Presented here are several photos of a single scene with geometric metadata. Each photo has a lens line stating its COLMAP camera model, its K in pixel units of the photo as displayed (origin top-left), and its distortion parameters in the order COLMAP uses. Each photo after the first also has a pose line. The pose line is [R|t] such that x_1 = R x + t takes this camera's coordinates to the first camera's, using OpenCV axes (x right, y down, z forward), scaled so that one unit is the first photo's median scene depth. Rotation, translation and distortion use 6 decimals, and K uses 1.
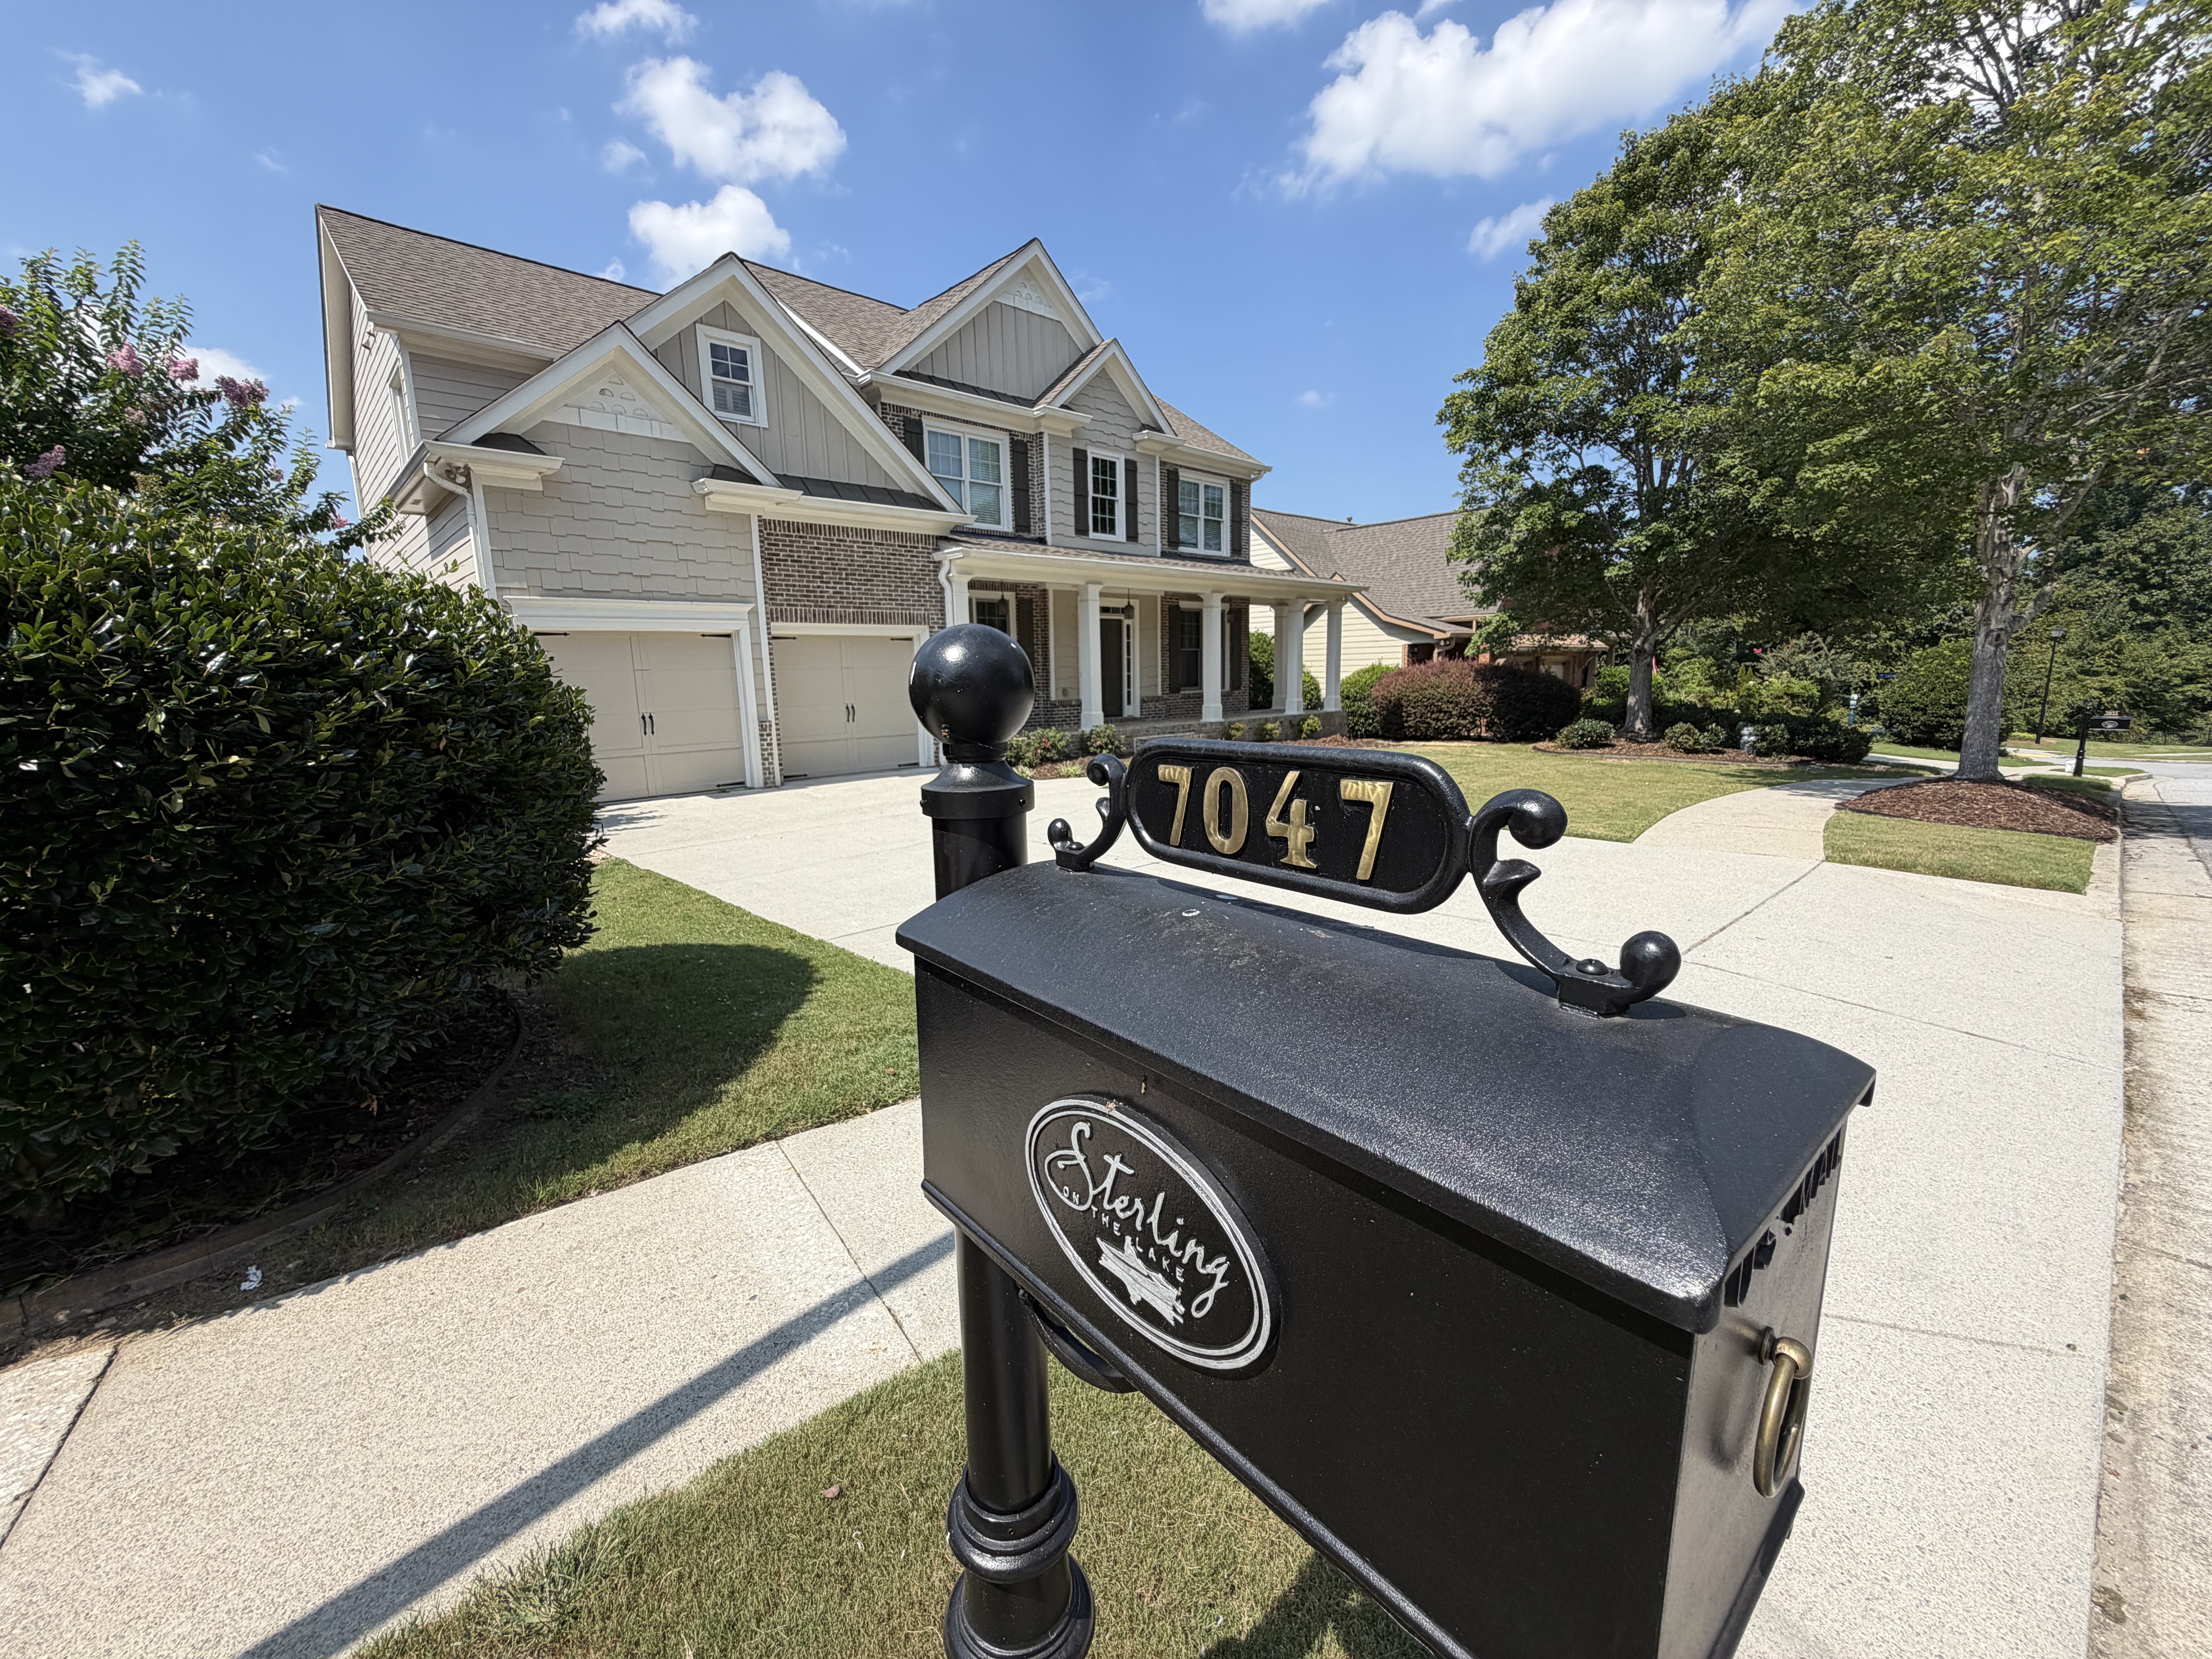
lens RADIAL K [[881.9, 0, 1108.0], [0, 881.9, 837.3], [0, 0, 1]] dist [-0.000479, -0.000039]
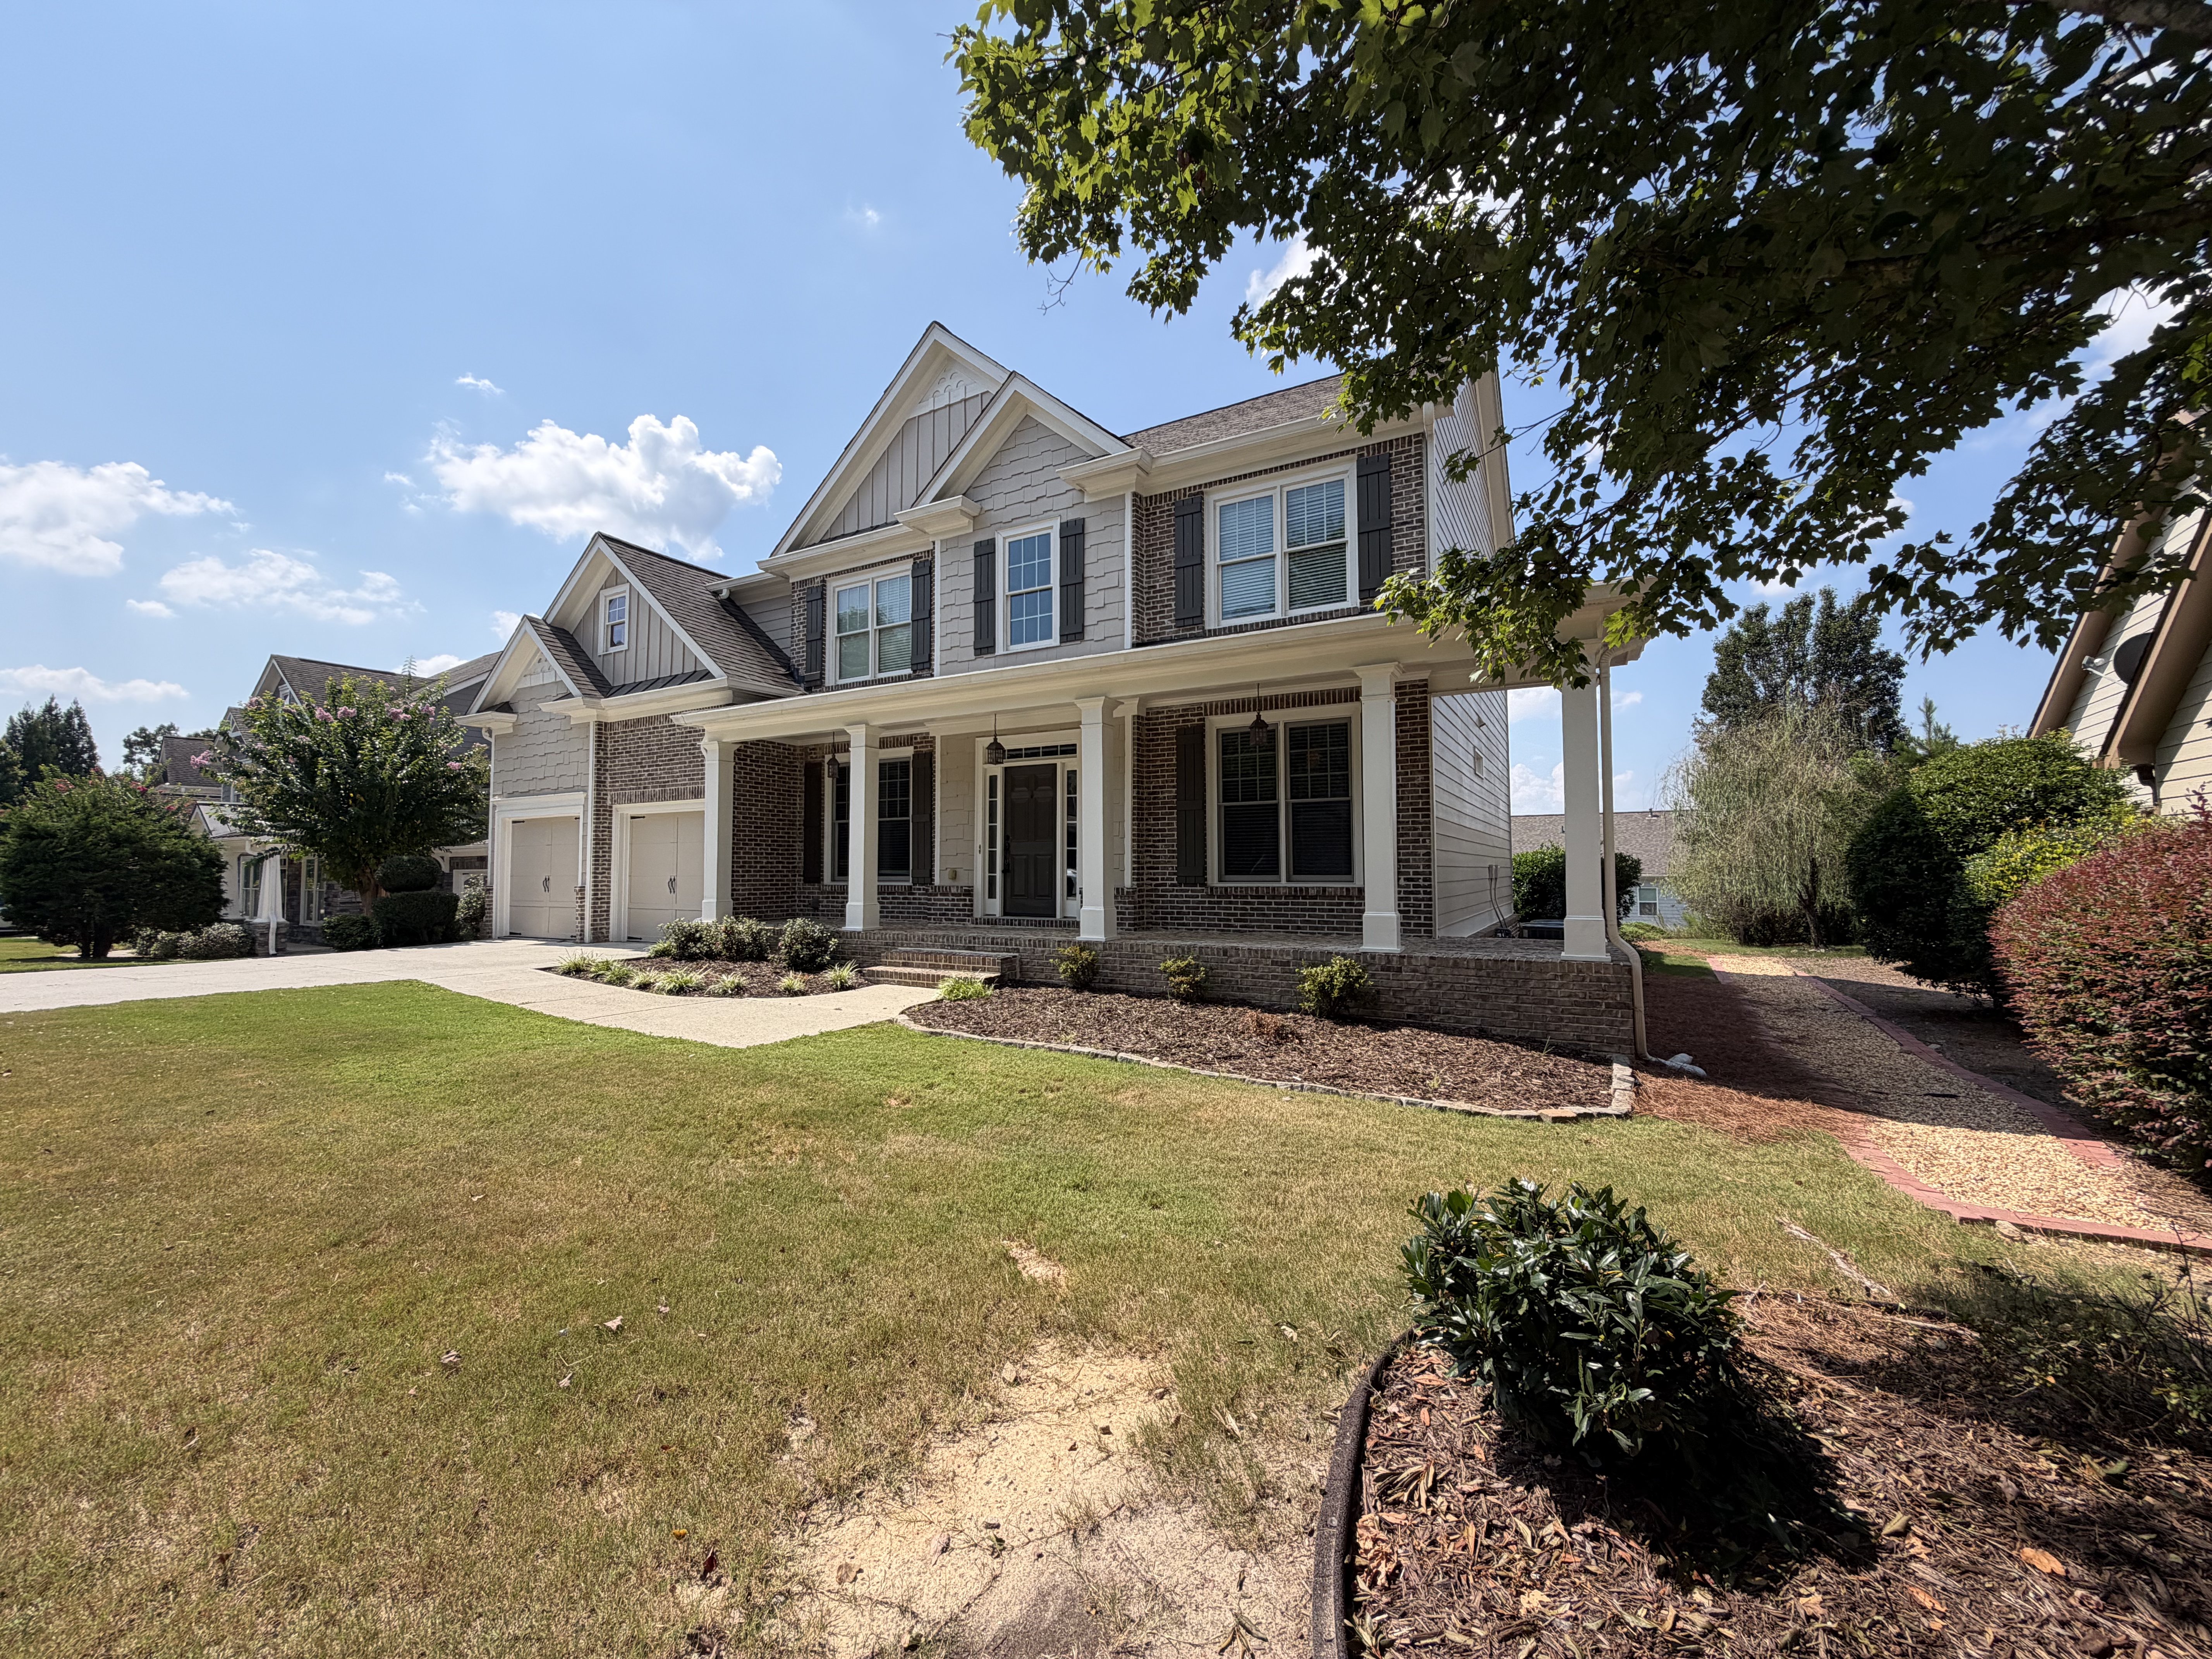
lens RADIAL K [[881.9, 0, 1108.0], [0, 881.9, 837.3], [0, 0, 1]] dist [-0.000479, -0.000039]
pose [[0.282490, -0.018391, -0.959094, 0.667124], [-0.178654, 0.981315, -0.071437, -0.167157], [0.942487, 0.191526, 0.273926, 0.927531]]
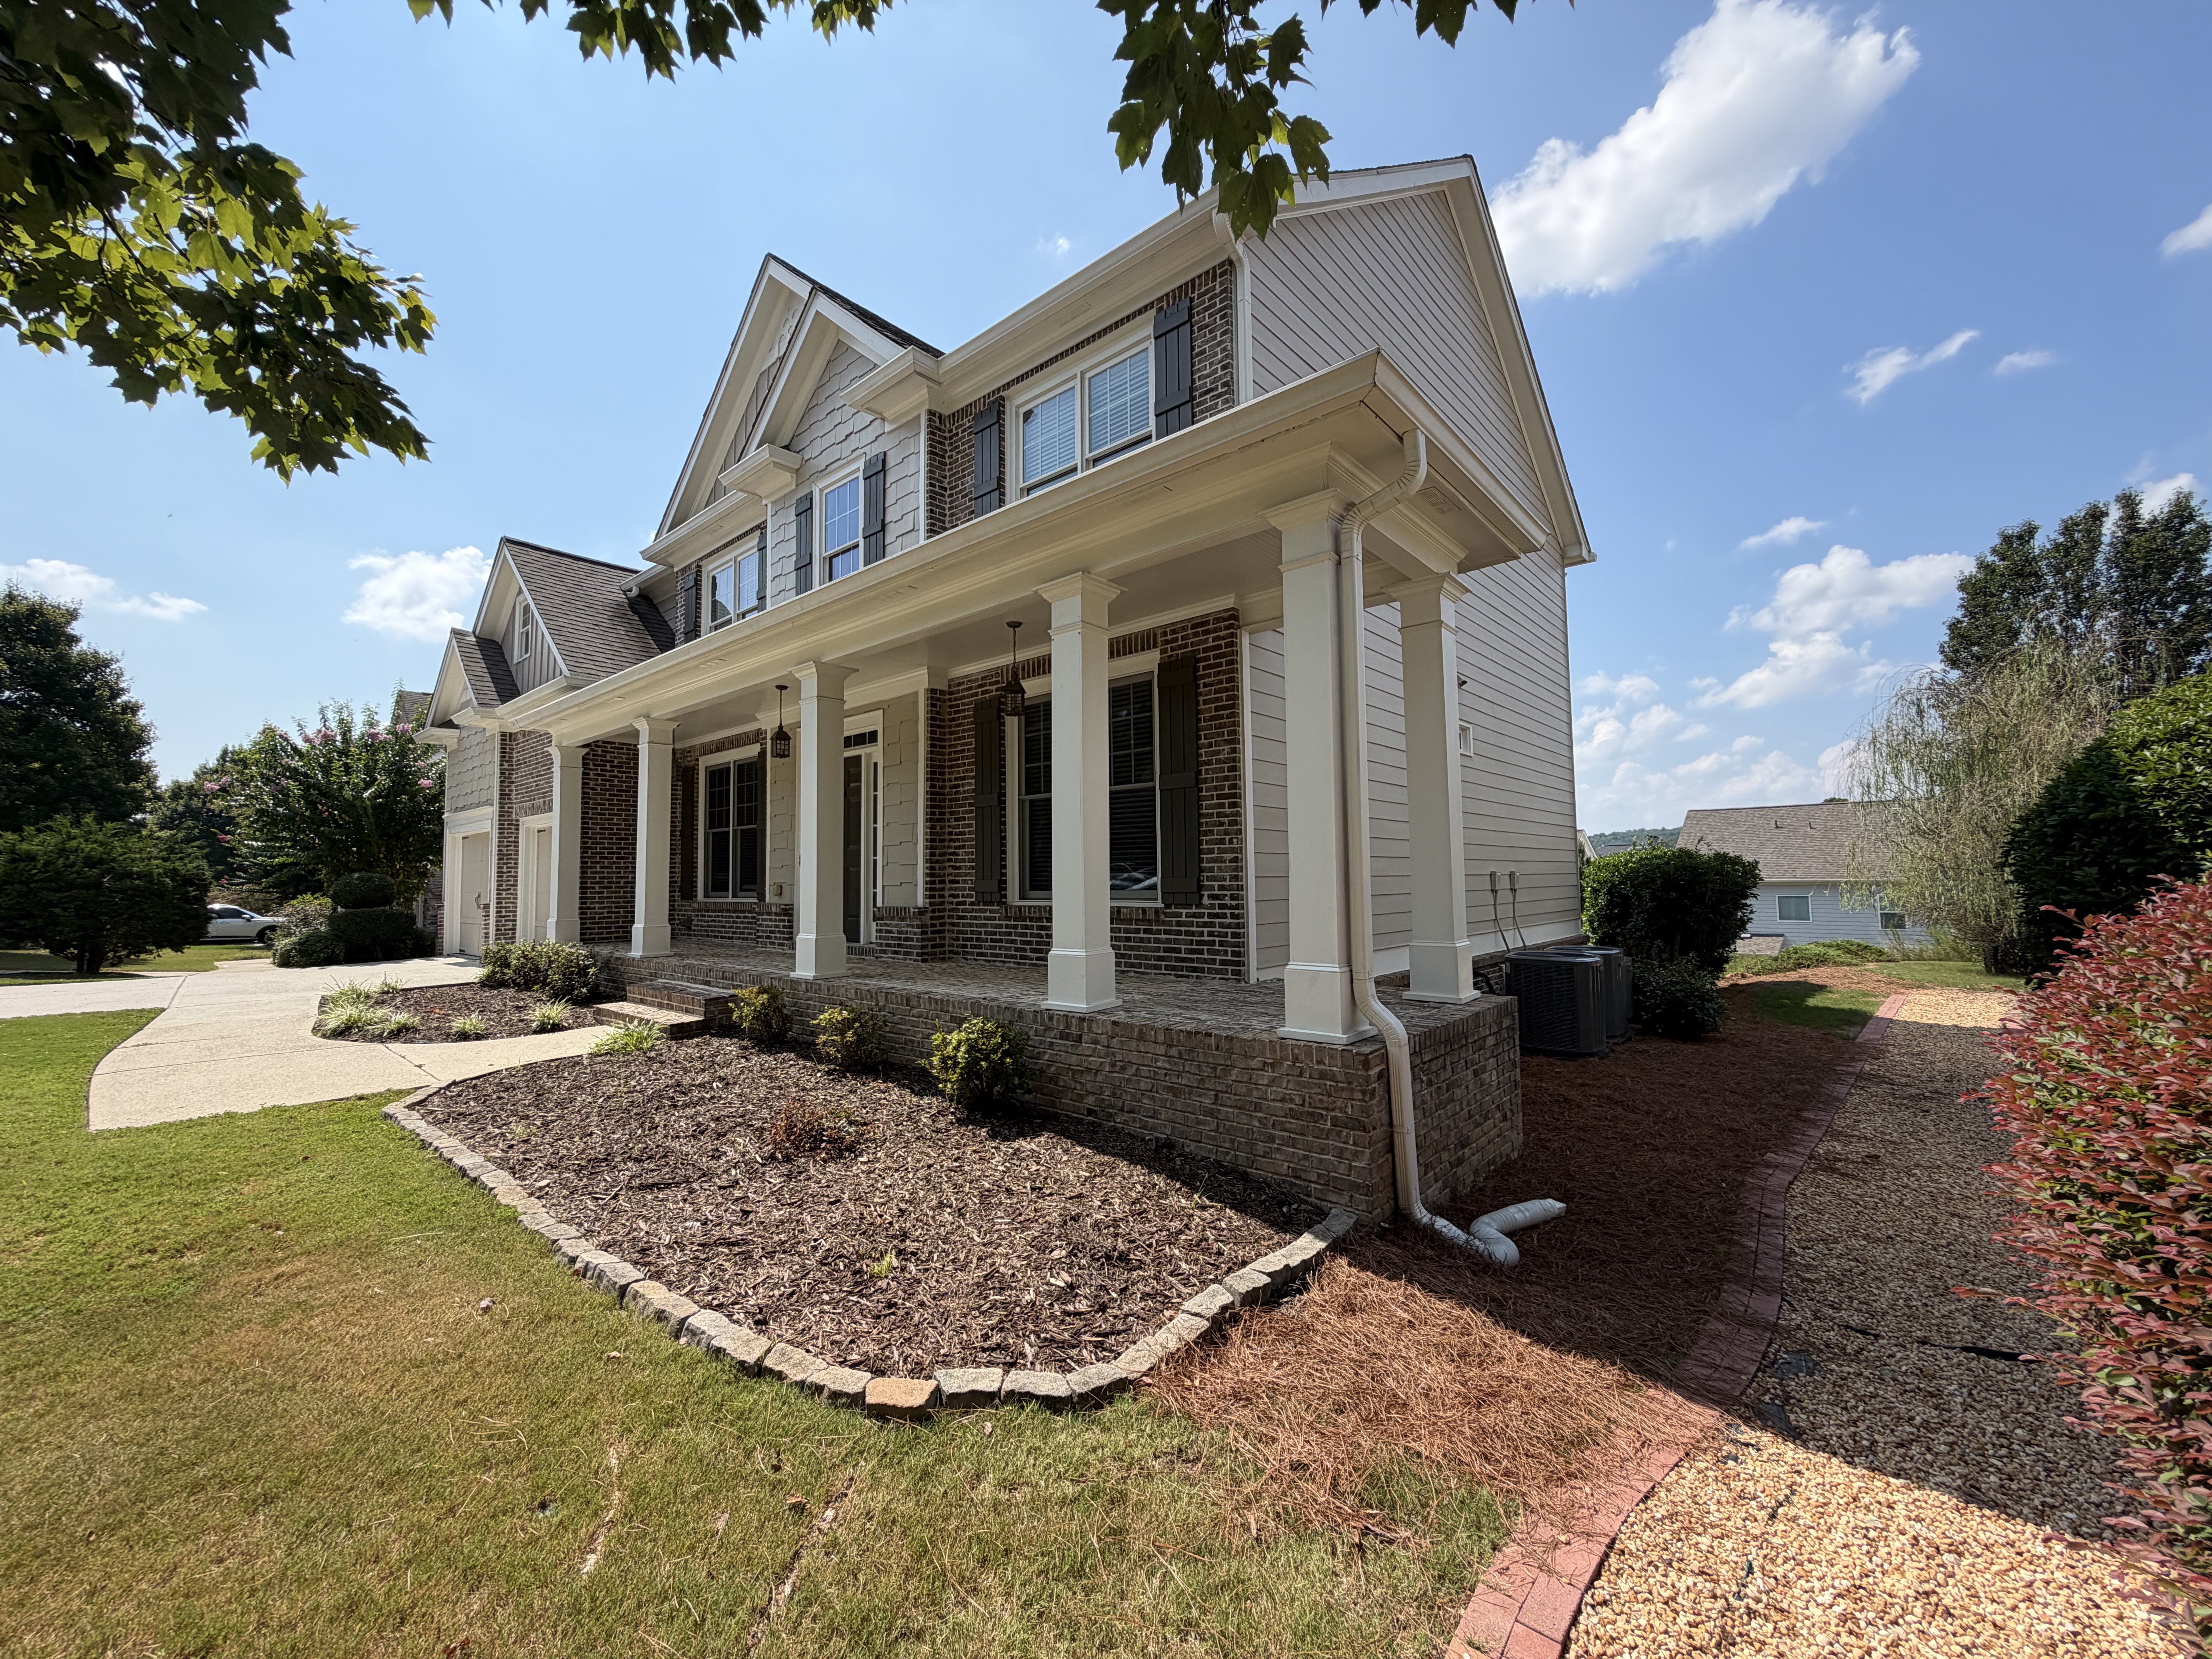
lens RADIAL K [[888.5, 0, 1106.0], [0, 888.5, 829.5], [0, 0, 1]] dist [-0.000133, 0.000386]
pose [[0.075377, -0.039285, -0.996381, 0.573672], [-0.173740, 0.983422, -0.051917, -0.214402], [0.981903, 0.177025, 0.067302, 1.181783]]
